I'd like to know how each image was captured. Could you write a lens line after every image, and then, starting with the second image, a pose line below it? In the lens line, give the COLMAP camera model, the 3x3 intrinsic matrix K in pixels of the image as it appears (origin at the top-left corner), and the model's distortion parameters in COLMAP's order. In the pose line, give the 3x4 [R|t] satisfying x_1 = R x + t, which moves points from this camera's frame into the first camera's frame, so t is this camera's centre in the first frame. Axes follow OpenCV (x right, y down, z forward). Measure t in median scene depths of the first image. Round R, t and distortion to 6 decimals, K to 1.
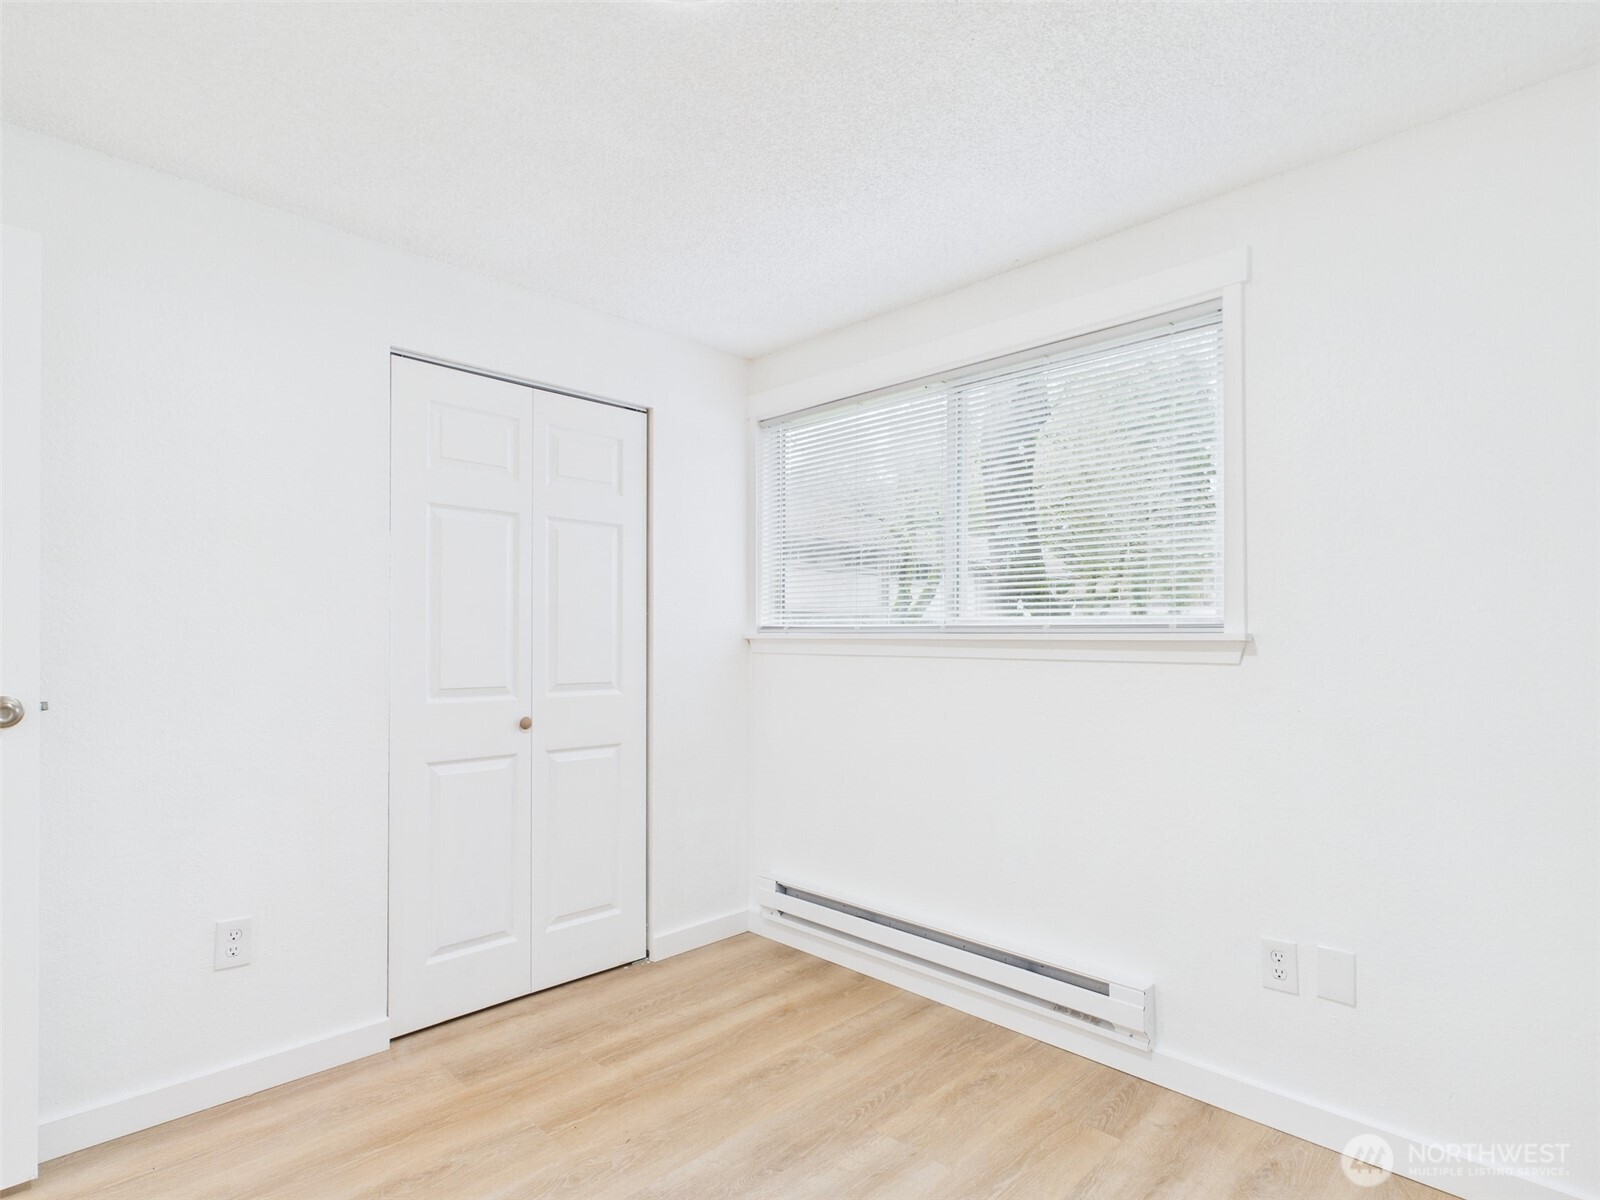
lens RADIAL K [[843.8, 0, 799.9], [0, 843.8, 651.7], [0, 0, 1]] dist [0.000865, -0.000180]
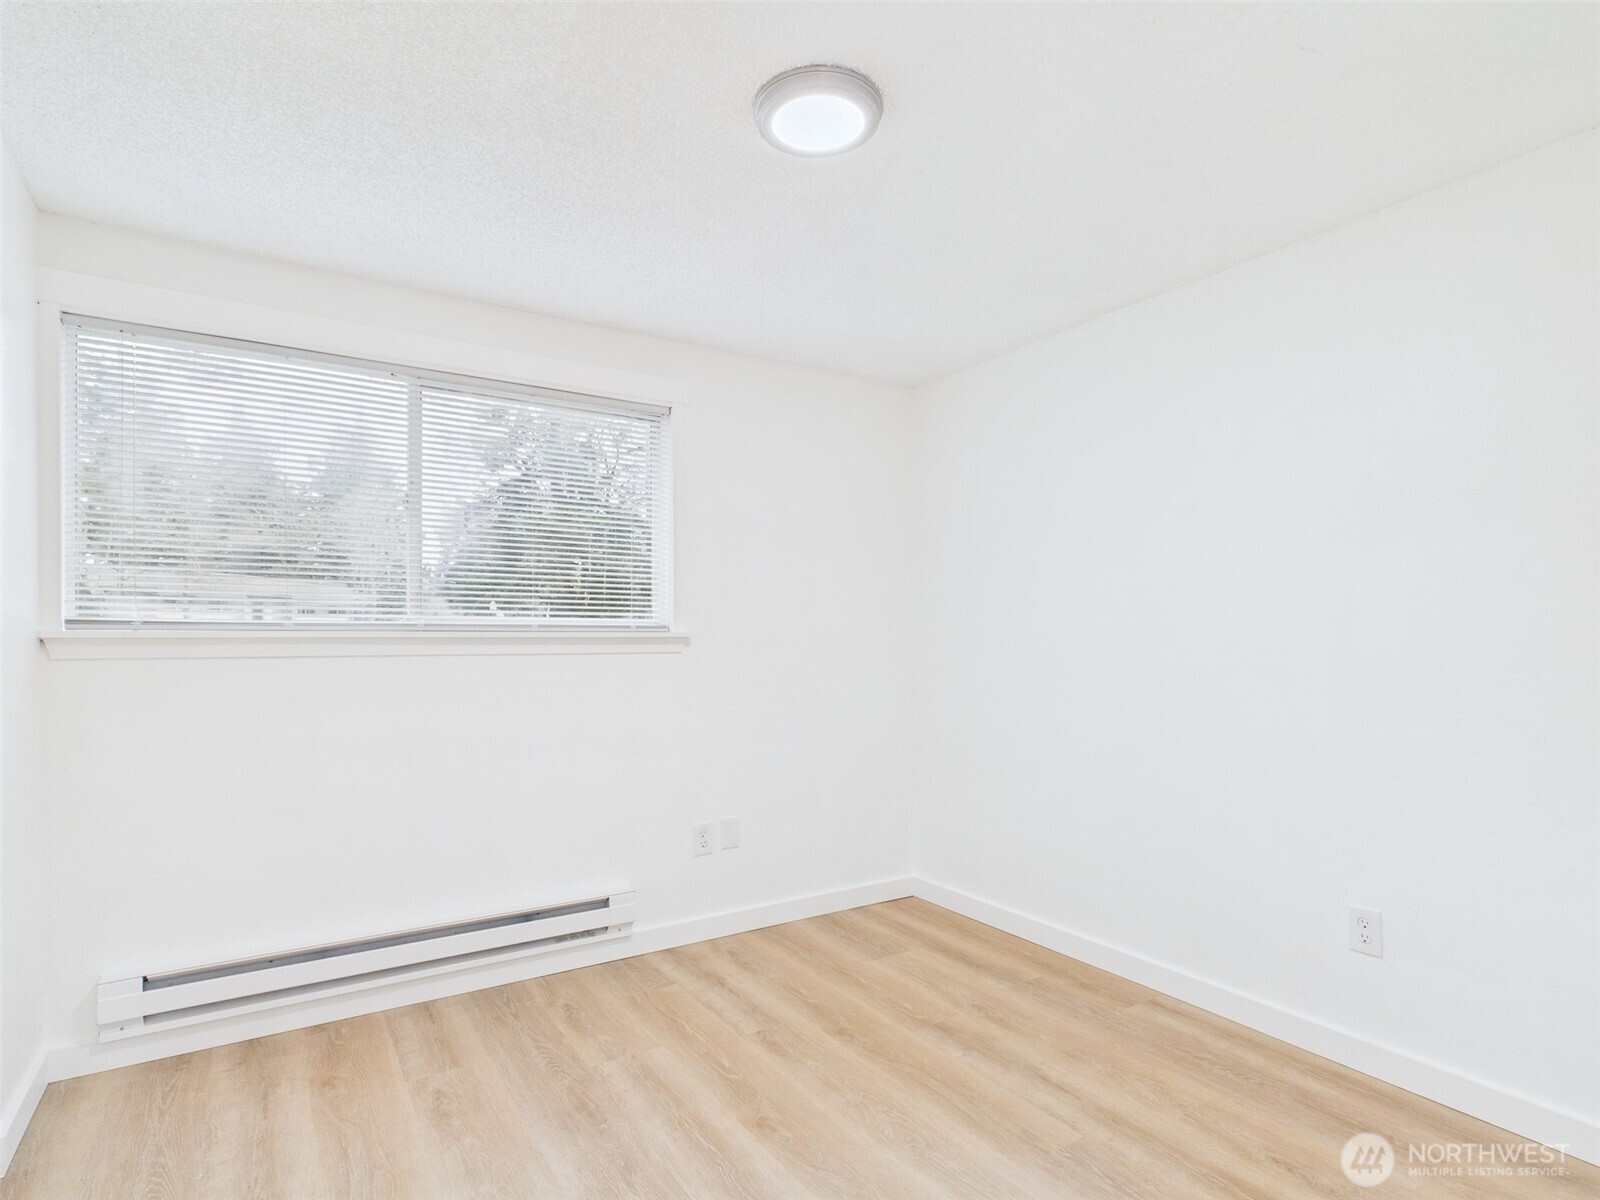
lens RADIAL K [[843.8, 0, 799.9], [0, 843.8, 651.7], [0, 0, 1]] dist [0.000865, -0.000180]
pose [[0.210642, -0.020685, 0.977344, -0.748764], [0.017930, 0.999690, 0.017294, -0.007344], [-0.977399, 0.013881, 0.210948, 0.372164]]
